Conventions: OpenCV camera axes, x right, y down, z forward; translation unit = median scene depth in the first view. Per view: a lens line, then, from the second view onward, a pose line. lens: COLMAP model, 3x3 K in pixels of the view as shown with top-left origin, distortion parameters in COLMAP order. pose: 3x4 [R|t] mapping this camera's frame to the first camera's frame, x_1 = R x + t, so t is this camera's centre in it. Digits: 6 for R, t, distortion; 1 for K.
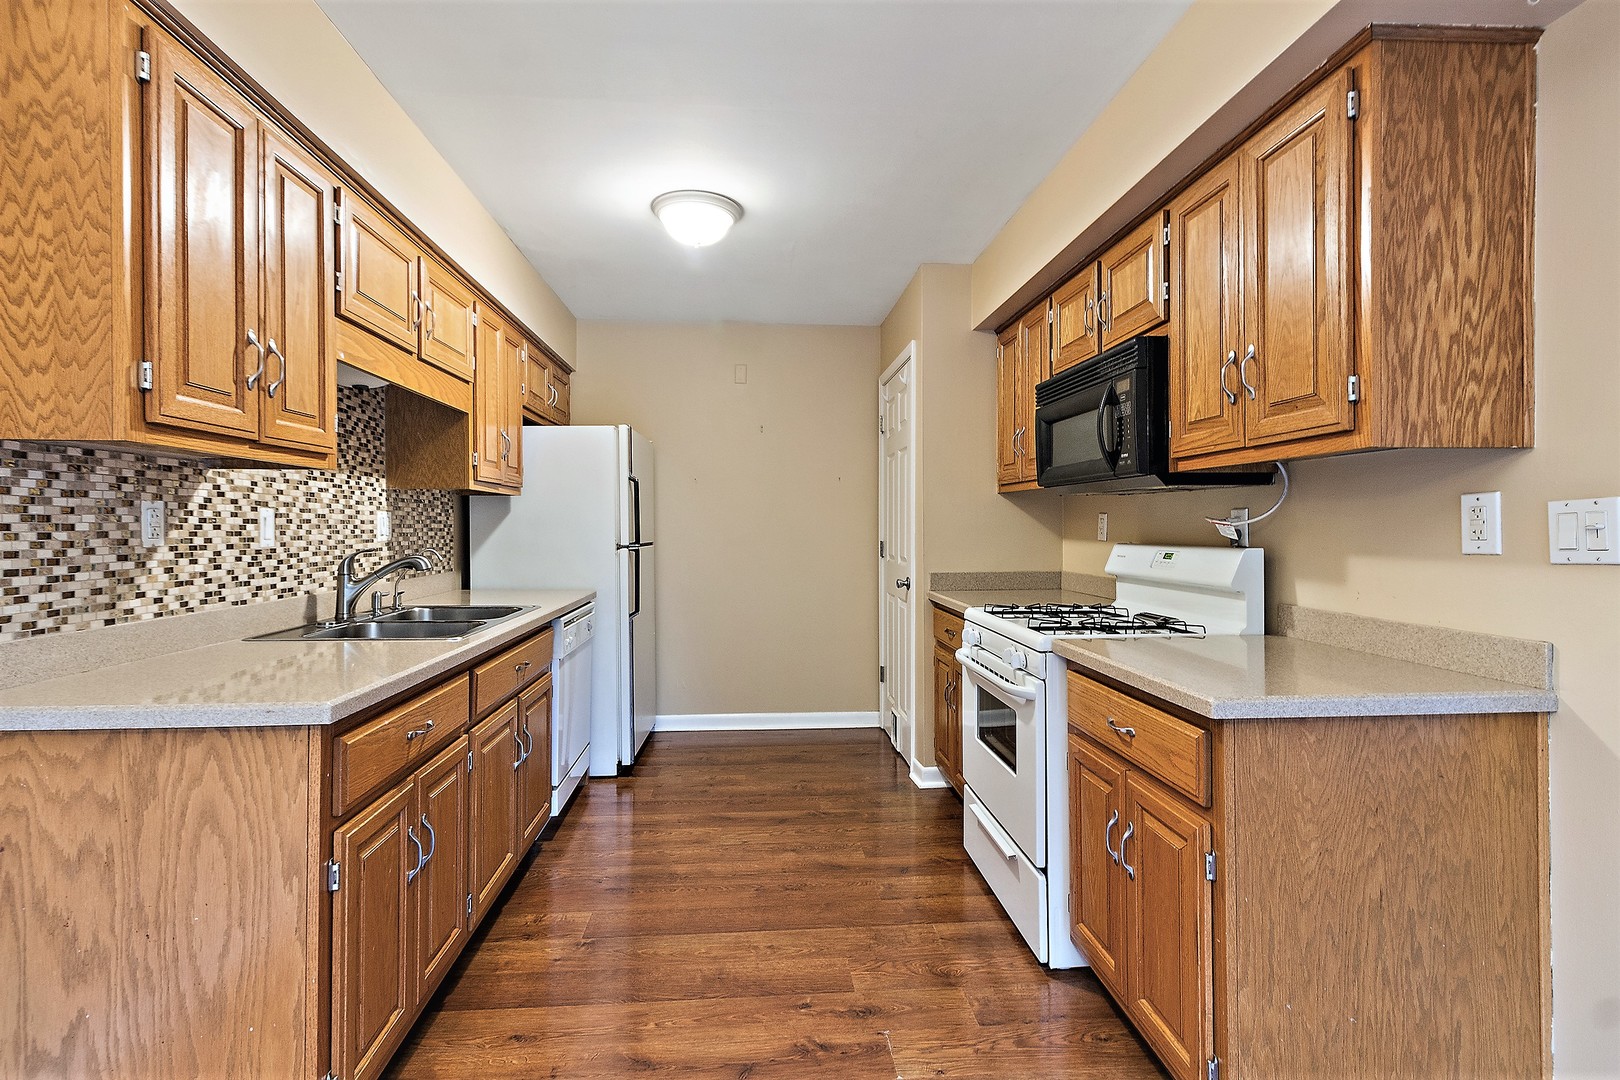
lens RADIAL K [[758.0, 0, 804.5], [0, 758.0, 530.4], [0, 0, 1]] dist [0.007961, 0.000418]
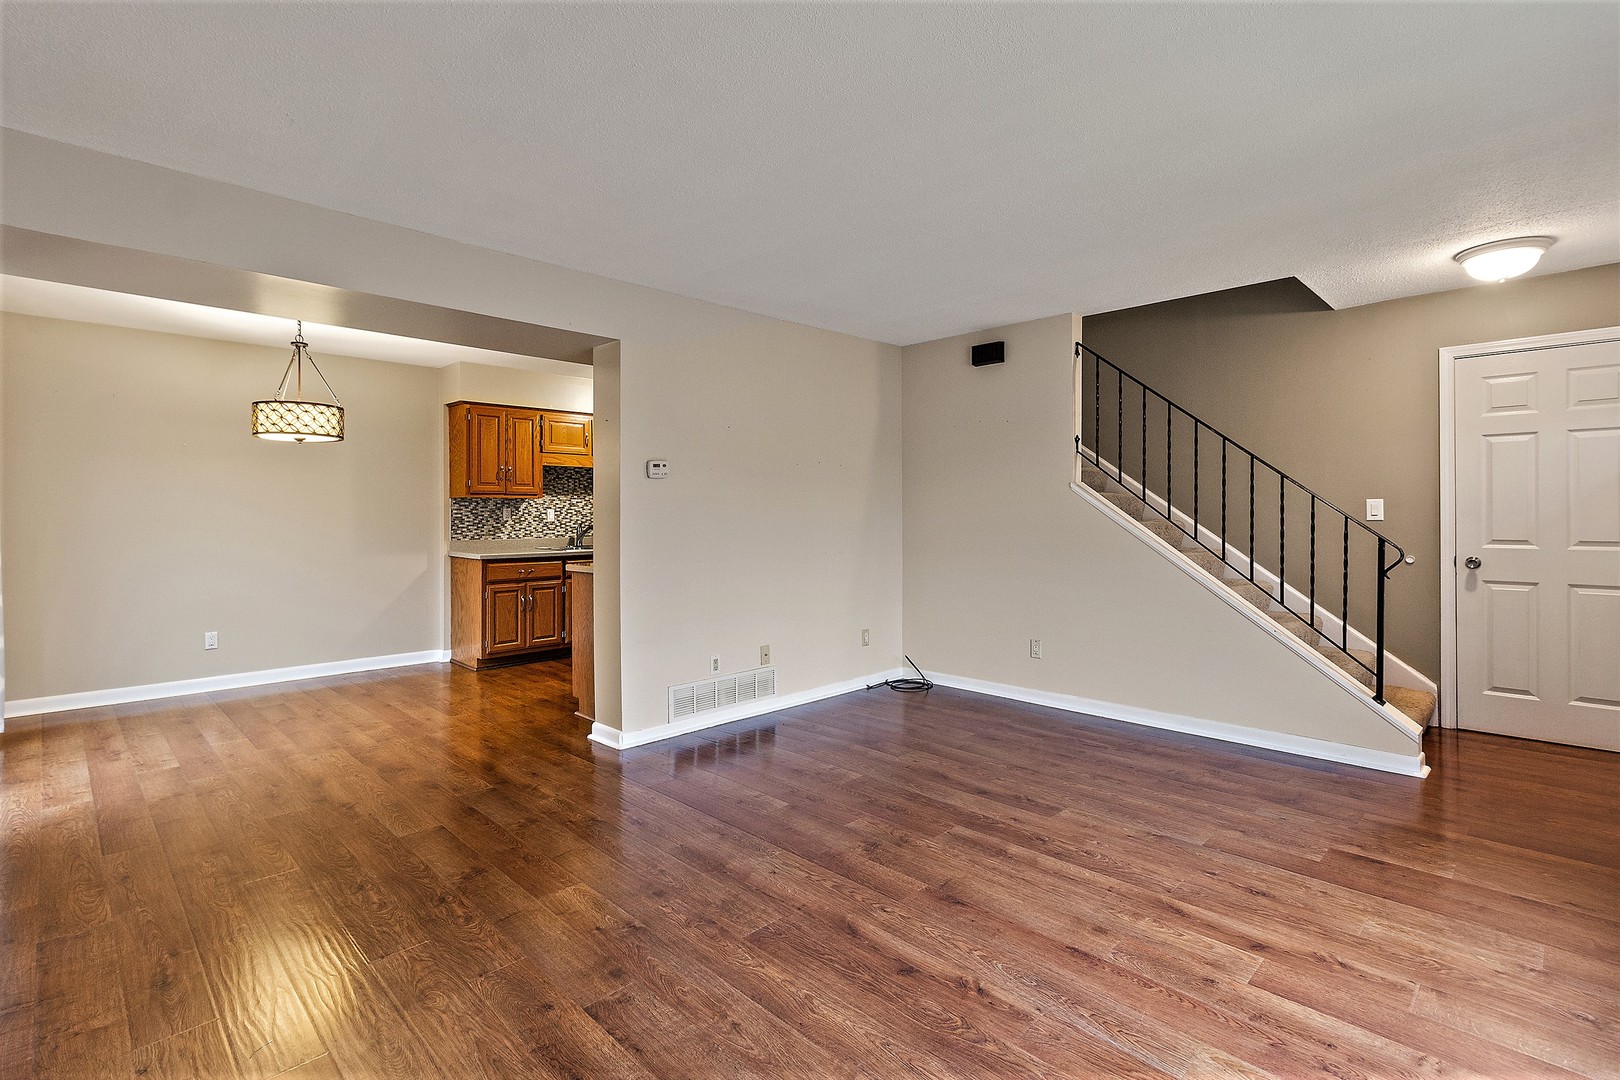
lens RADIAL K [[758.0, 0, 801.5], [0, 758.0, 509.7], [0, 0, 1]] dist [0.007961, 0.000418]
pose [[0.648017, -0.005819, -0.761604, 2.383161], [0.001658, 0.999979, -0.006229, -0.004789], [0.761624, 0.002774, 0.648013, -0.272595]]
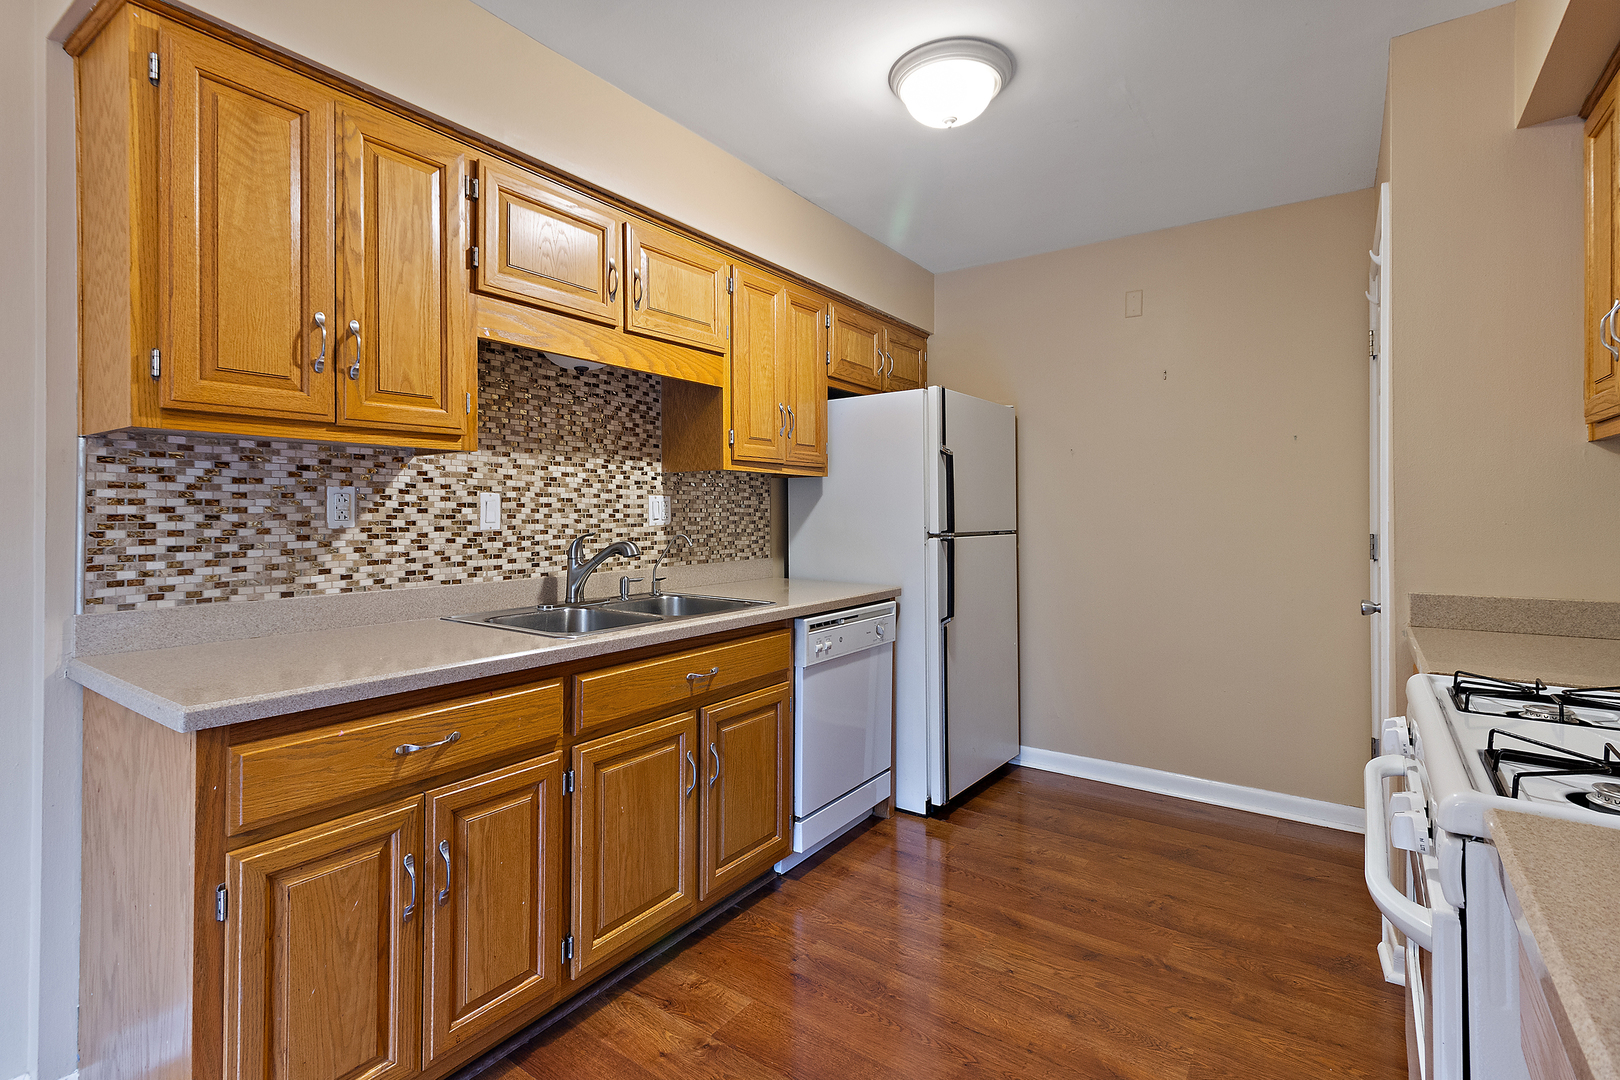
lens RADIAL K [[758.0, 0, 803.5], [0, 758.0, 510.0], [0, 0, 1]] dist [0.007961, 0.000418]
pose [[0.767690, -0.002669, -0.640816, 0.287811], [-0.003247, 0.999962, -0.008055, 0.001521], [0.640813, 0.008264, 0.767652, 0.462425]]
